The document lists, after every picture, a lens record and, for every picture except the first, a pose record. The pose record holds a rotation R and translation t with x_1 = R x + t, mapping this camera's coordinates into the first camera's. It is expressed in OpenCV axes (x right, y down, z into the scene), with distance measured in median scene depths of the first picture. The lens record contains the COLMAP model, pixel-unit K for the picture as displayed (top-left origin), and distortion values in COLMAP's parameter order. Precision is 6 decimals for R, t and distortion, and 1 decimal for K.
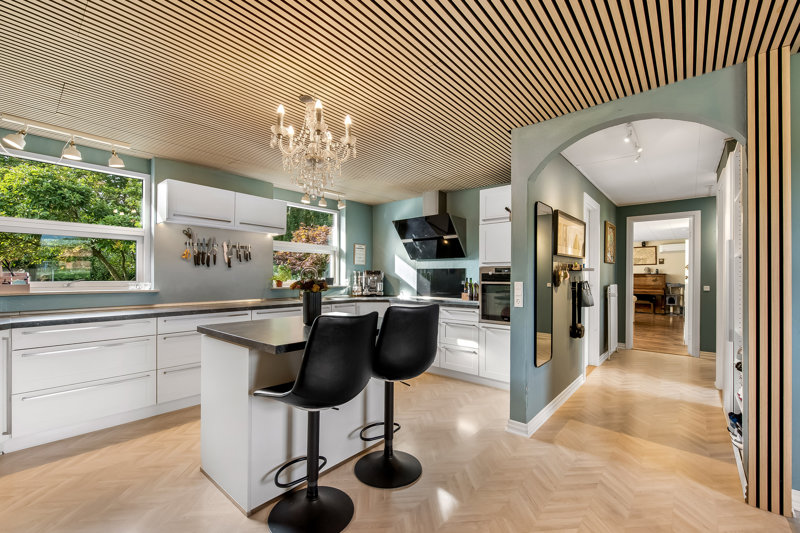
lens RADIAL K [[337.4, 0, 403.3], [0, 337.4, 275.4], [0, 0, 1]] dist [-0.001238, 0.000202]
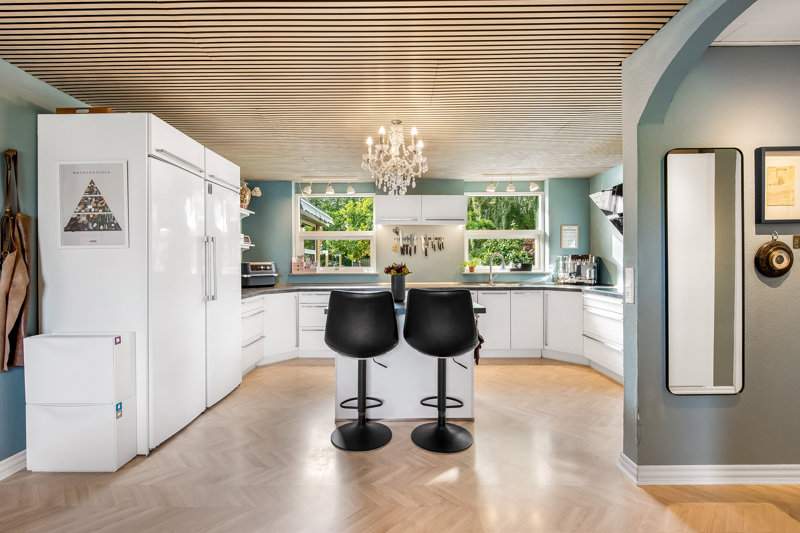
lens RADIAL K [[361.1, 0, 405.0], [0, 361.1, 265.1], [0, 0, 1]] dist [-0.000647, -0.000985]
pose [[0.643485, -0.003493, -0.765451, 0.391081], [0.010663, 0.999933, 0.004400, 0.003488], [0.765385, -0.010993, 0.643479, 0.080749]]
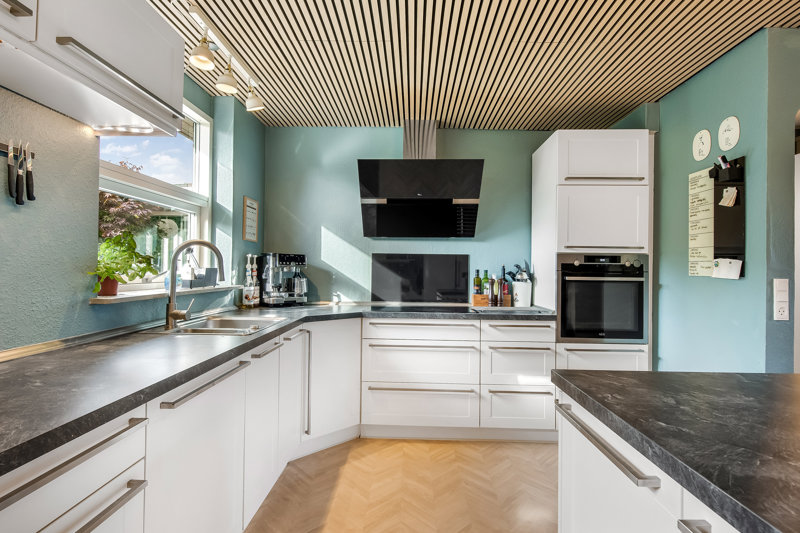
lens RADIAL K [[396.1, 0, 404.2], [0, 396.1, 263.6], [0, 0, 1]] dist [0.001494, -0.000075]
pose [[0.783182, 0.015640, 0.621595, -0.383524], [-0.010547, 0.999874, -0.011869, 0.005282], [-0.621703, 0.002740, 0.783249, 0.523844]]
